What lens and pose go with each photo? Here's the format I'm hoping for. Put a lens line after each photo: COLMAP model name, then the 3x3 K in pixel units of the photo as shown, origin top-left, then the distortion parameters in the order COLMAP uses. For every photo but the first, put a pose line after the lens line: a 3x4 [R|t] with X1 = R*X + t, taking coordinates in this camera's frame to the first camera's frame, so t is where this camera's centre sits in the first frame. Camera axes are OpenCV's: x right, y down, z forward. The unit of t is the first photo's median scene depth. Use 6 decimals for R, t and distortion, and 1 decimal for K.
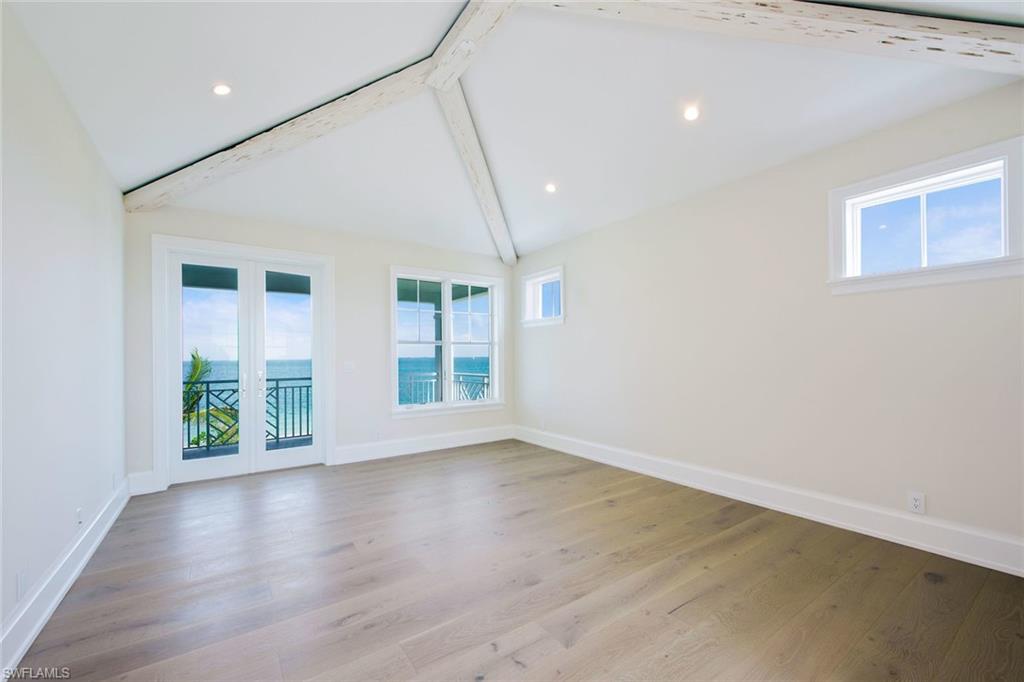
lens RADIAL K [[412.9, 0, 512.7], [0, 412.9, 354.2], [0, 0, 1]] dist [0.000448, -0.000149]
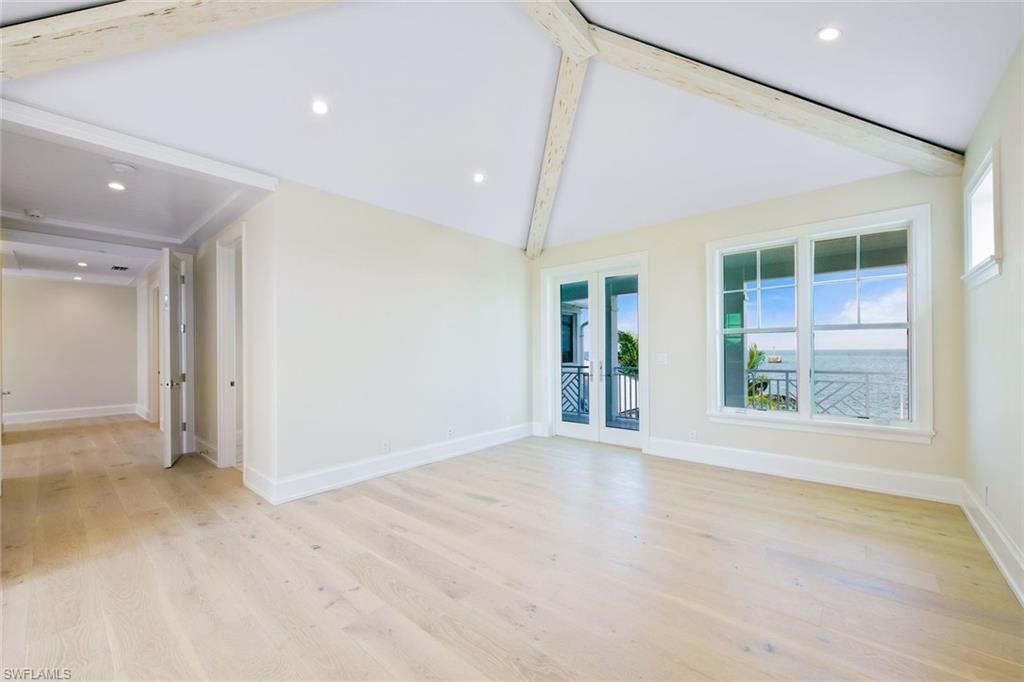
lens RADIAL K [[402.6, 0, 512.6], [0, 402.6, 340.3], [0, 0, 1]] dist [0.002904, -0.000045]
pose [[0.245282, -0.019642, -0.969253, 0.456146], [0.009400, 0.999796, -0.017882, 0.000340], [0.969406, -0.004725, 0.245416, 0.428824]]
